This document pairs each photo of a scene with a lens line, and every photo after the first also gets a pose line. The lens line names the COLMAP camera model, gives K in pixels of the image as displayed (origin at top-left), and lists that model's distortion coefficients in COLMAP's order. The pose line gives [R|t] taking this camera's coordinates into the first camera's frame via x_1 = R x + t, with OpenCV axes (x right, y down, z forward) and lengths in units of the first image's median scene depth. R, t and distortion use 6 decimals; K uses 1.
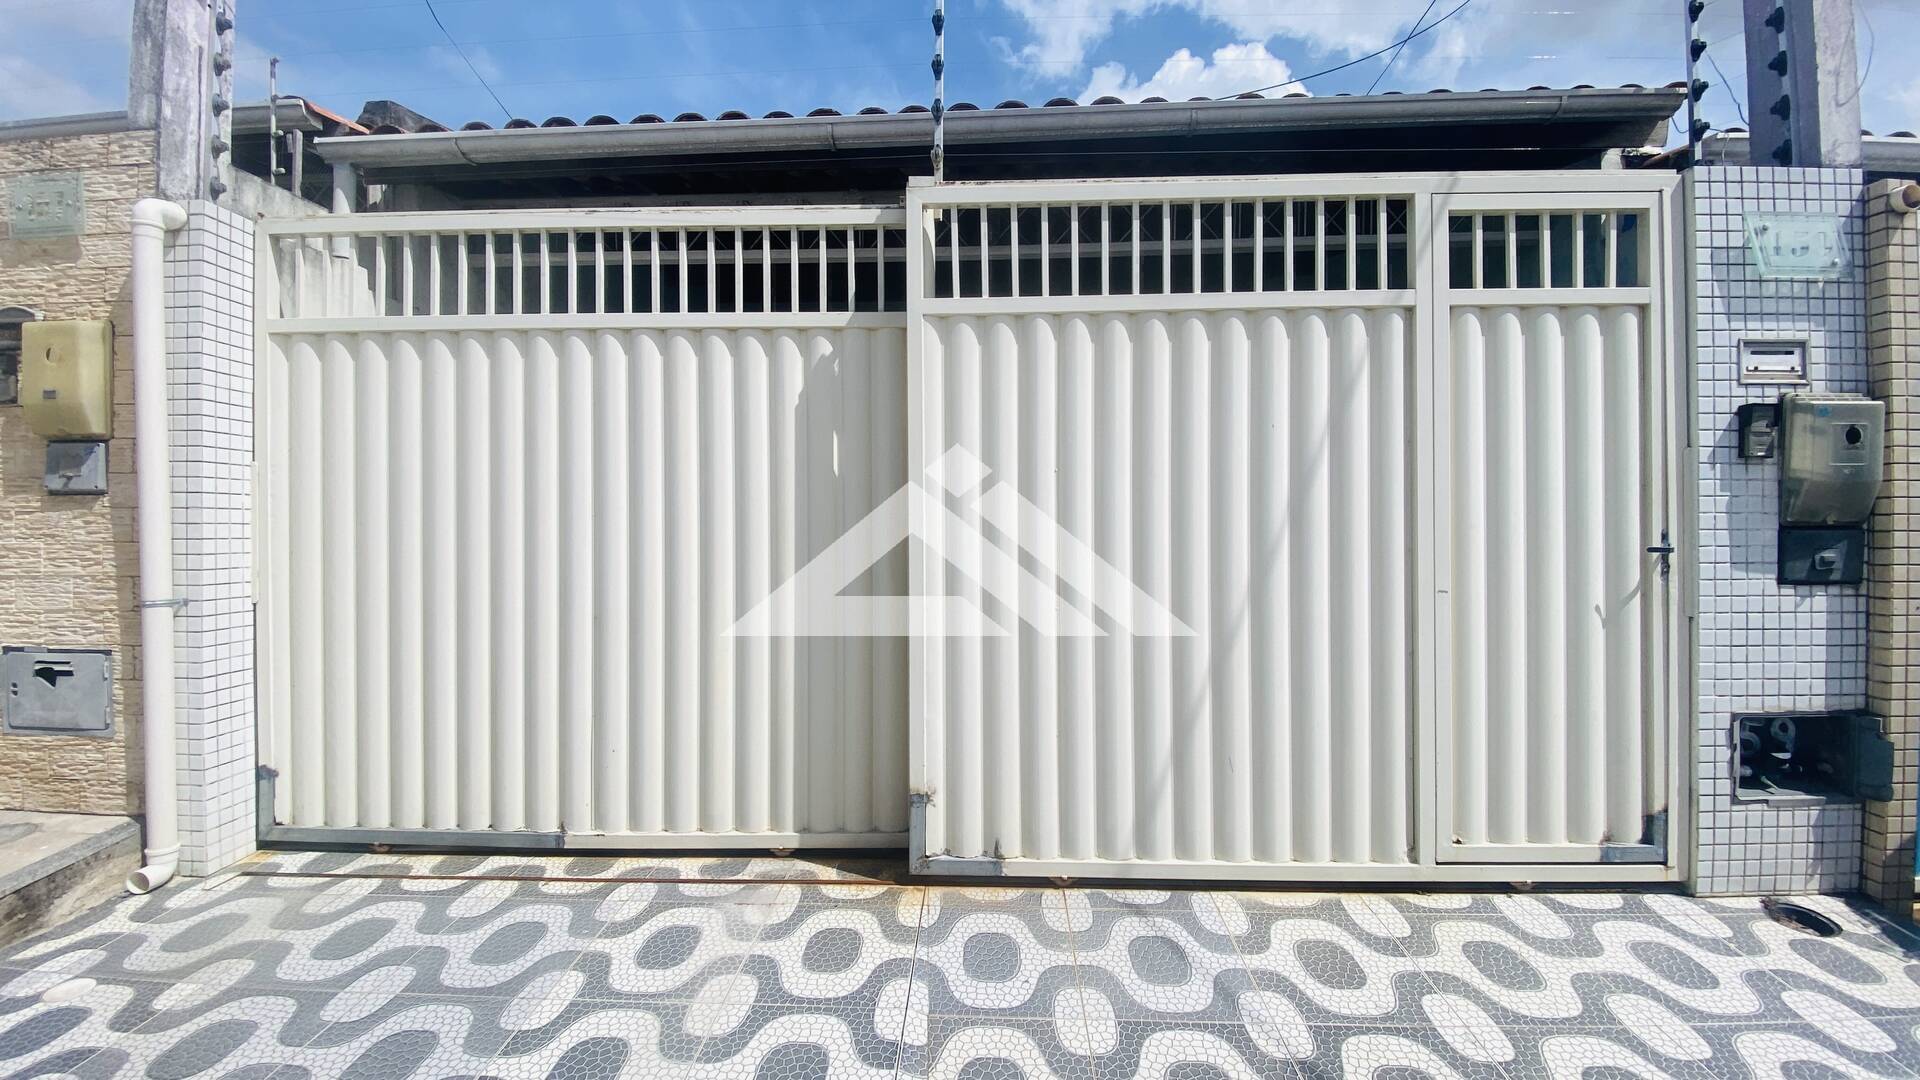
lens RADIAL K [[769.0, 0, 973.4], [0, 769.0, 532.2], [0, 0, 1]] dist [0.018537, -0.019389]
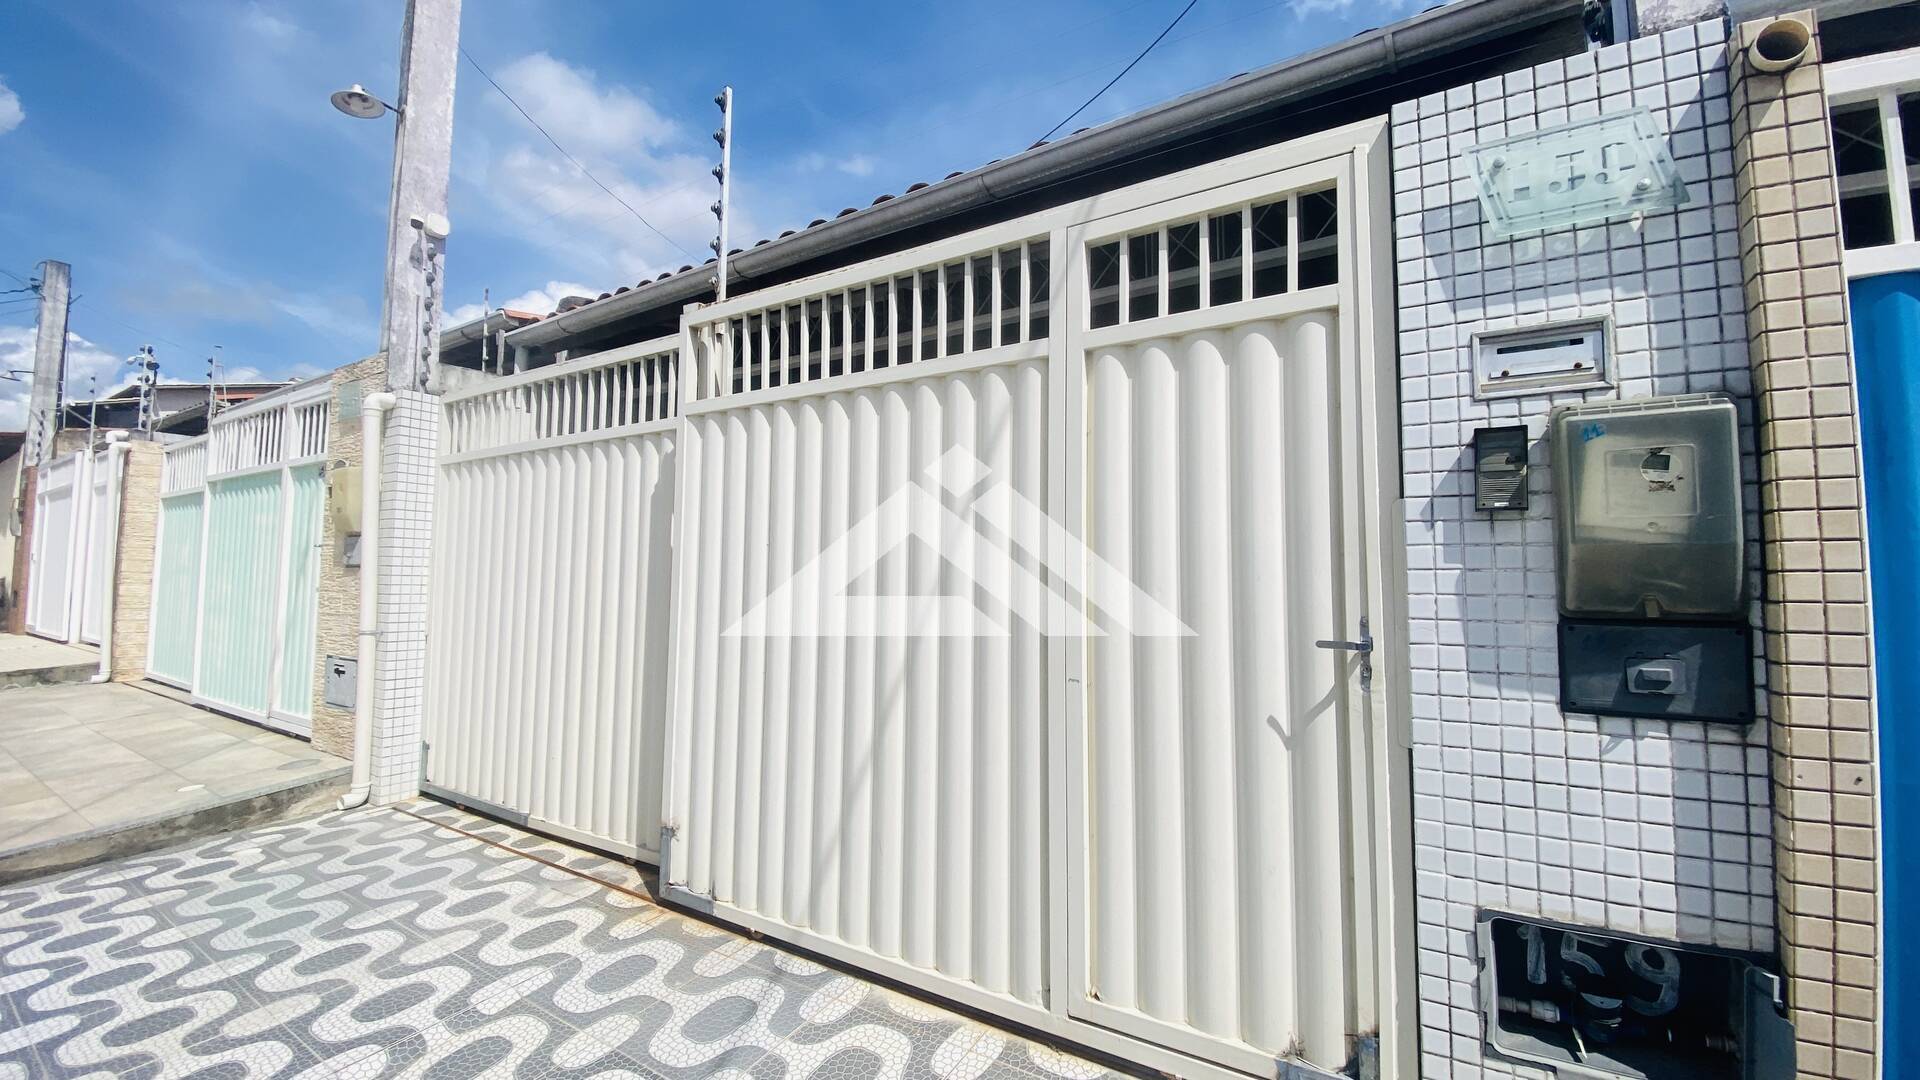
lens RADIAL K [[778.5, 0, 969.3], [0, 778.5, 532.9], [0, 0, 1]] dist [0.021992, -0.022722]
pose [[0.860188, -0.023231, -0.509447, 0.962313], [-0.012603, 0.997689, -0.066774, -0.027963], [0.509821, 0.063859, 0.857907, 0.202192]]
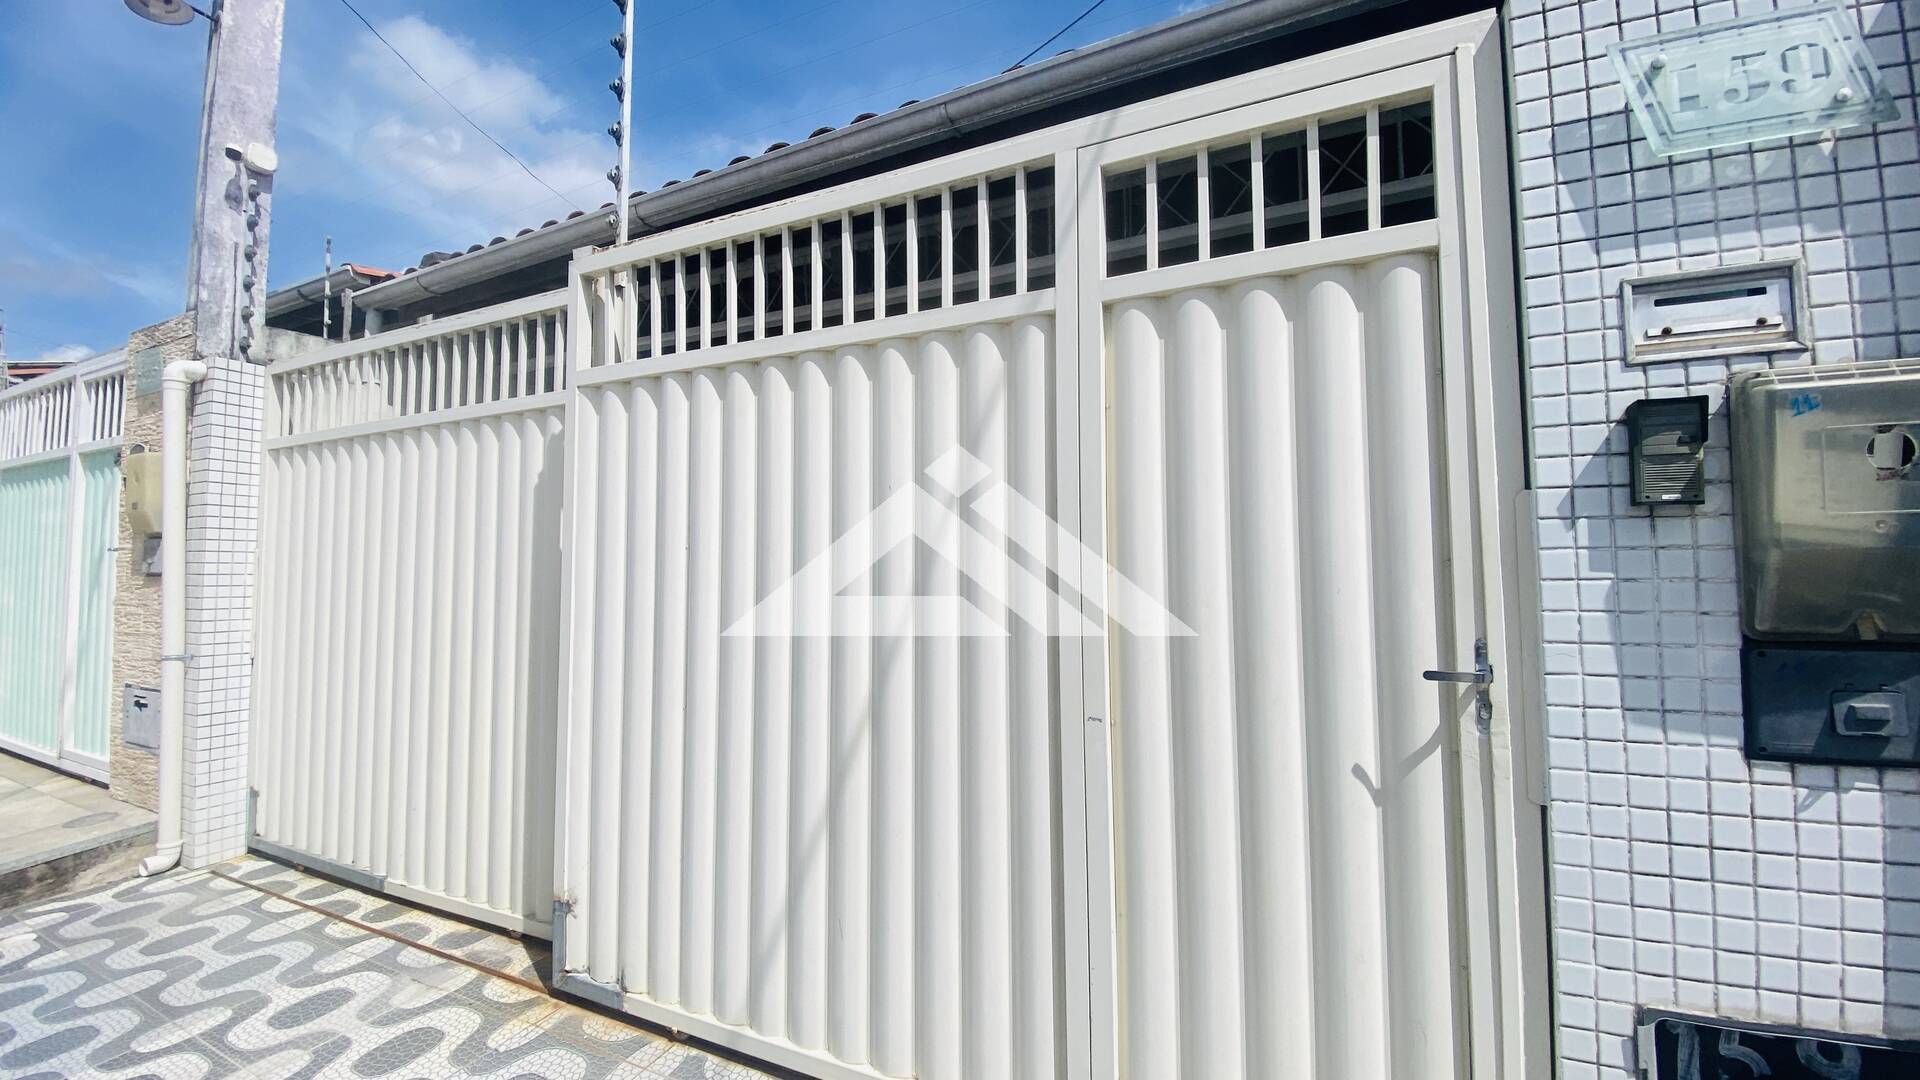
lens RADIAL K [[769.0, 0, 973.4], [0, 769.0, 532.2], [0, 0, 1]] dist [0.018537, -0.019389]
pose [[0.914001, -0.024684, -0.404960, 0.798838], [0.002816, 0.998509, -0.054506, -0.051672], [0.405702, 0.048678, 0.912708, 0.343087]]
